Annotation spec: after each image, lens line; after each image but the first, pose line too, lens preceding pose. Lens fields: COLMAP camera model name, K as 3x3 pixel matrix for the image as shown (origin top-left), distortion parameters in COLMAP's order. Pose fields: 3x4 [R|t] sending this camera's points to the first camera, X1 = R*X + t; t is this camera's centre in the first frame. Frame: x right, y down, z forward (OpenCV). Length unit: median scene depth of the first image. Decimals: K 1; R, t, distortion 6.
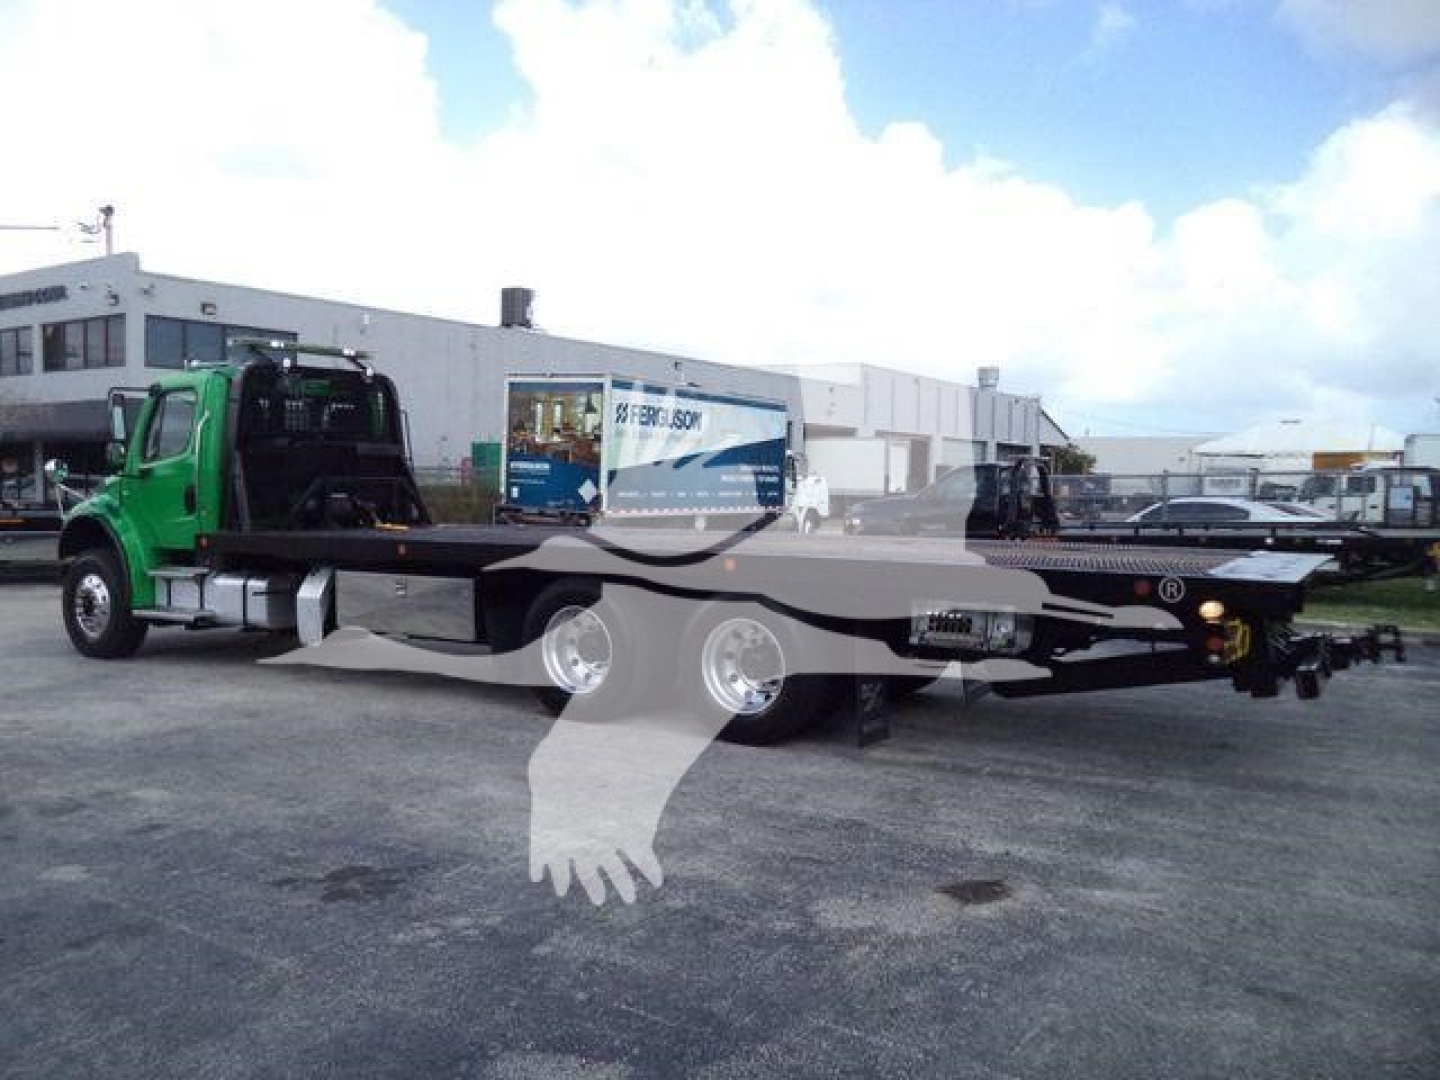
lens RADIAL K [[1168.7, 0, 712.9], [0, 1168.7, 547.8], [0, 0, 1]] dist [-0.026927, -0.001939]
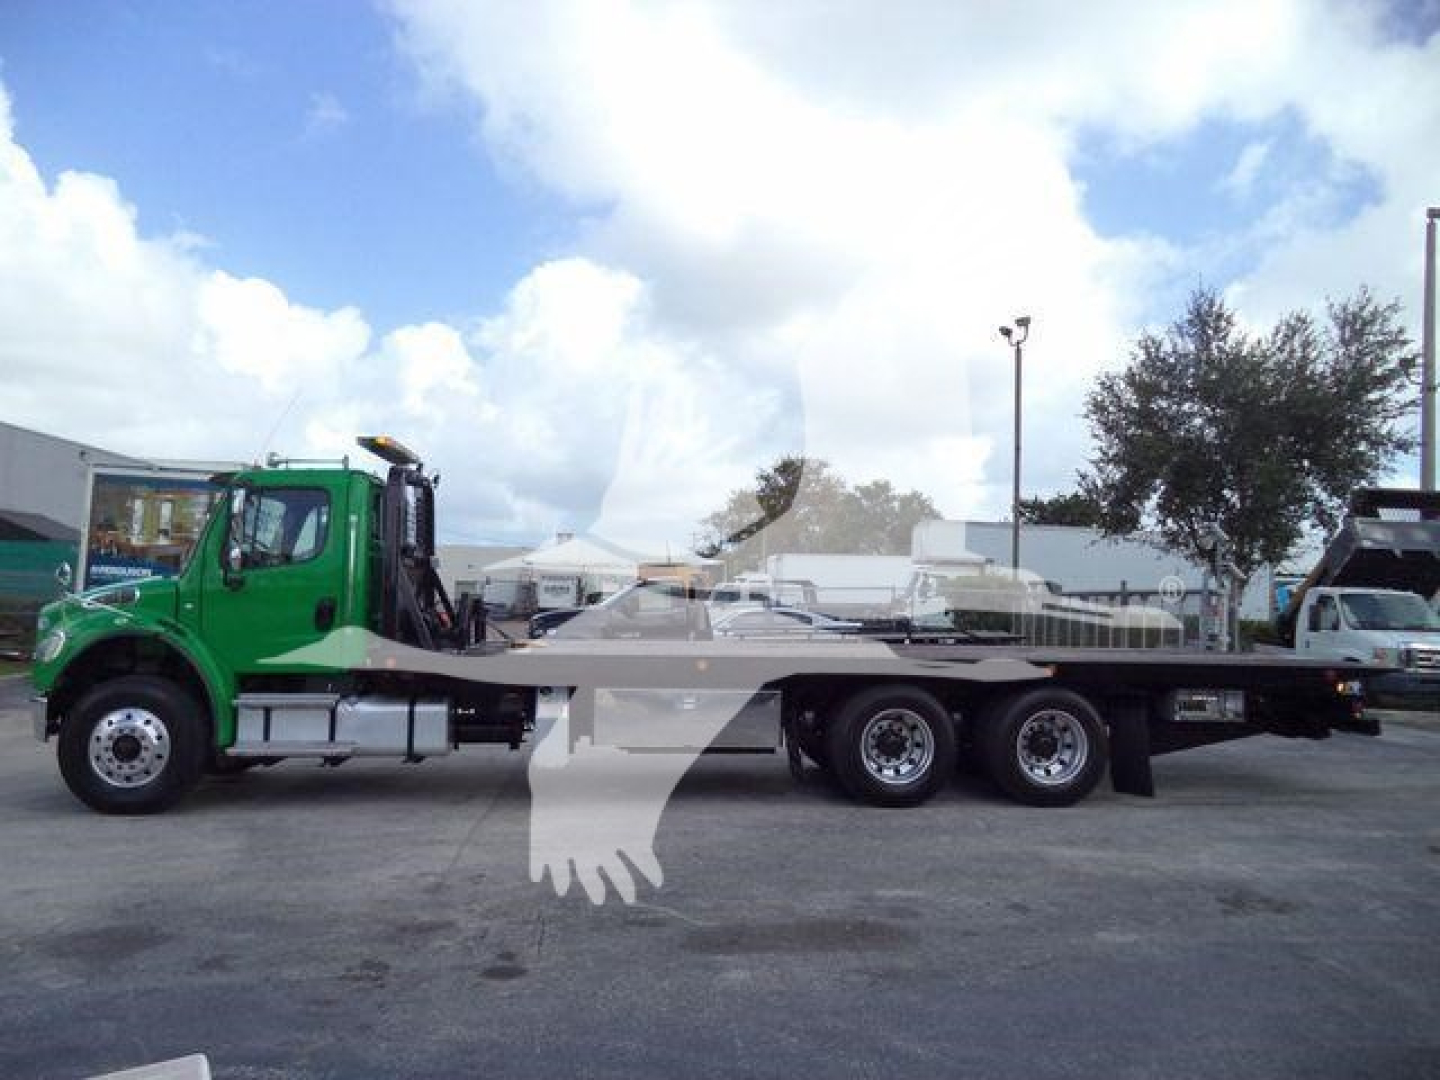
lens RADIAL K [[1168.7, 0, 716.0], [0, 1168.7, 549.6], [0, 0, 1]] dist [-0.026927, -0.001939]
pose [[0.799583, 0.028817, 0.599864, -0.333408], [0.024805, 0.996411, -0.080931, -0.005953], [-0.600043, 0.079590, 0.795998, 0.054919]]
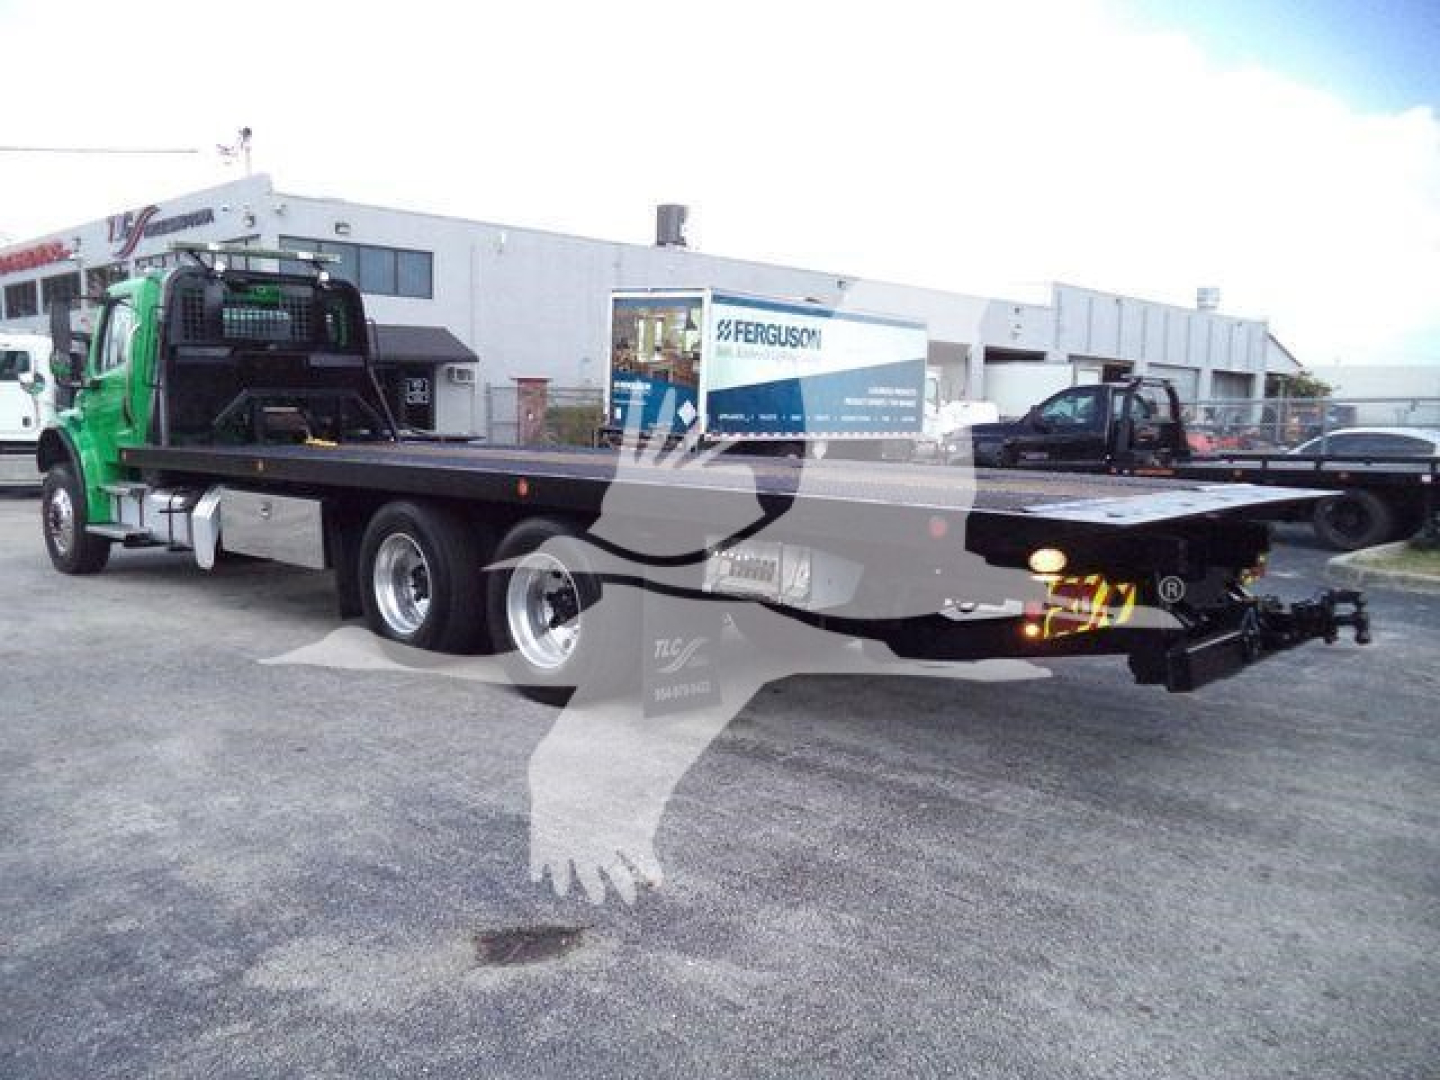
lens RADIAL K [[1168.7, 0, 728.7], [0, 1168.7, 537.1], [0, 0, 1]] dist [-0.026927, -0.001939]
pose [[0.983690, 0.027752, -0.177719, 0.098792], [-0.018484, 0.998392, 0.053591, 0.000758], [0.178921, -0.049432, 0.982621, 0.069241]]
